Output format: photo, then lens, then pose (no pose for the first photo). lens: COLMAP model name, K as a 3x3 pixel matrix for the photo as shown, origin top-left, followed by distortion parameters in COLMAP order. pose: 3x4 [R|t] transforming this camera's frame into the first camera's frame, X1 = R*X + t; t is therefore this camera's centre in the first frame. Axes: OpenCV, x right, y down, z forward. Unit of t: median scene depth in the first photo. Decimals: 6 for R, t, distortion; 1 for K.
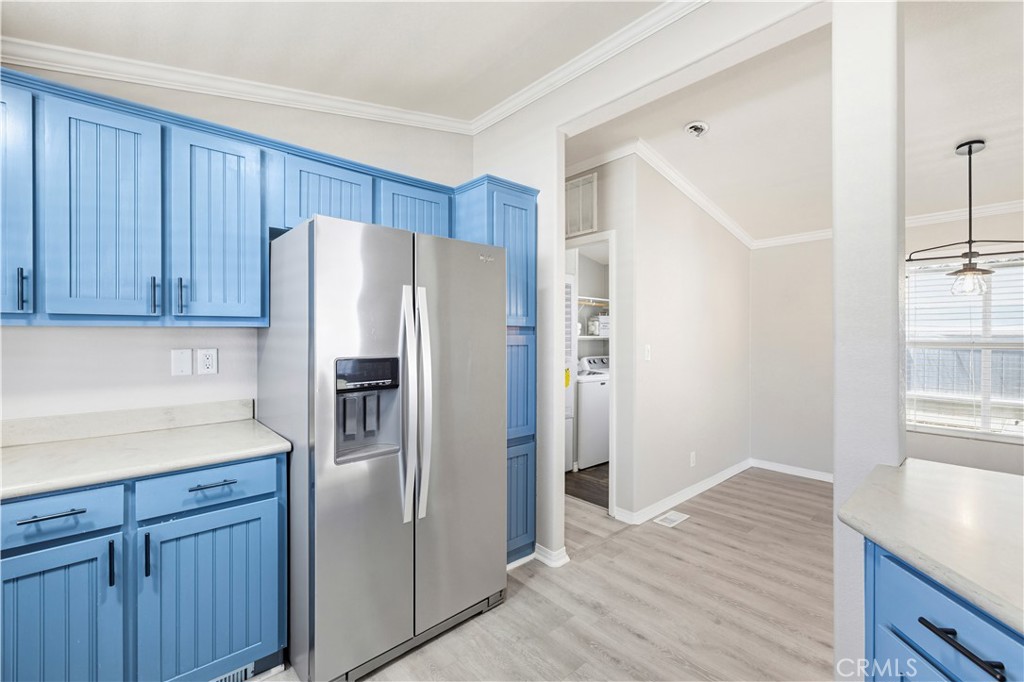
lens RADIAL K [[433.8, 0, 513.4], [0, 433.8, 337.2], [0, 0, 1]] dist [0.002172, 0.001489]
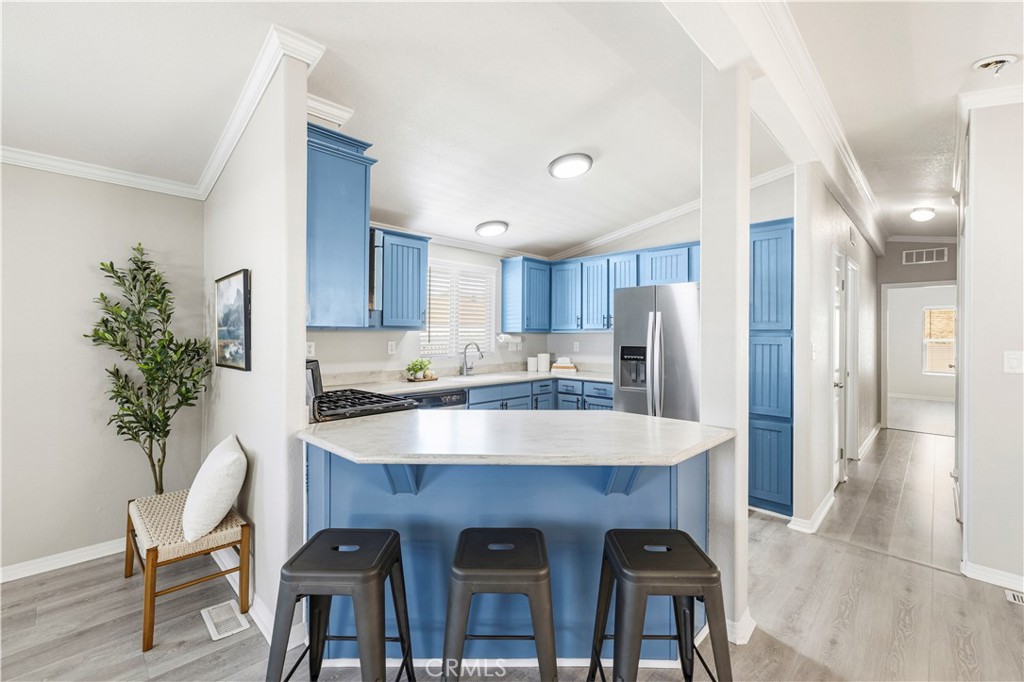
lens RADIAL K [[433.8, 0, 509.7], [0, 433.8, 331.1], [0, 0, 1]] dist [0.002172, 0.001489]
pose [[0.076975, -0.009678, -0.996986, 1.419118], [-0.011995, 0.999872, -0.010632, 0.002537], [0.996961, 0.012778, 0.076849, 0.136036]]
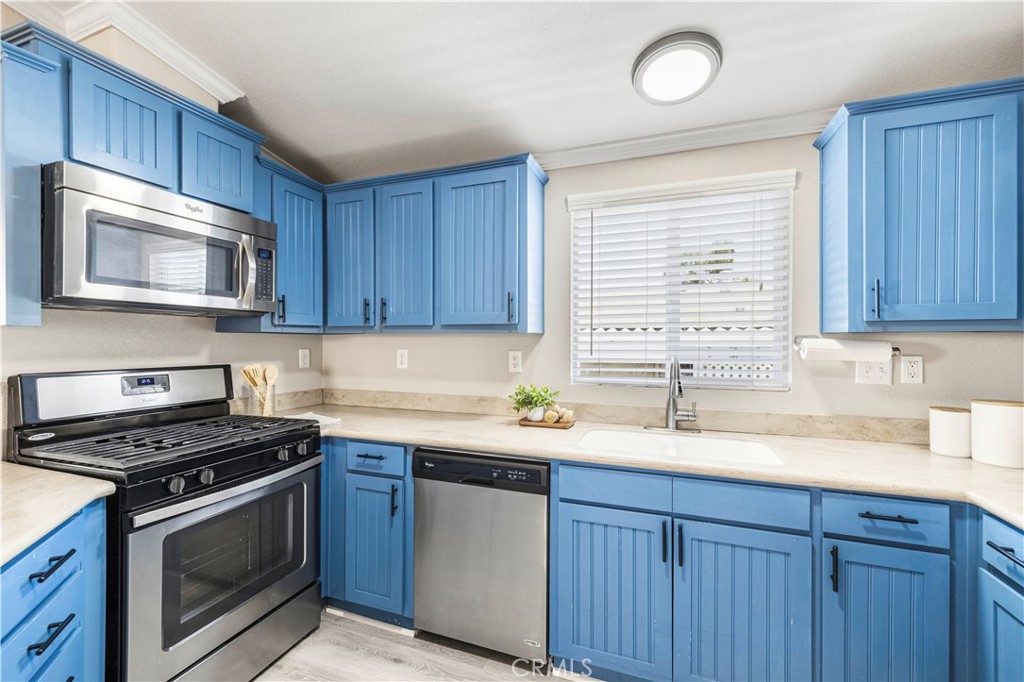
lens RADIAL K [[433.8, 0, 507.5], [0, 433.8, 339.6], [0, 0, 1]] dist [0.002172, 0.001489]
pose [[-0.880087, -0.004598, -0.474790, 0.117793], [-0.008297, 0.999949, 0.005696, -0.002128], [0.474740, 0.008952, -0.880081, 0.731437]]
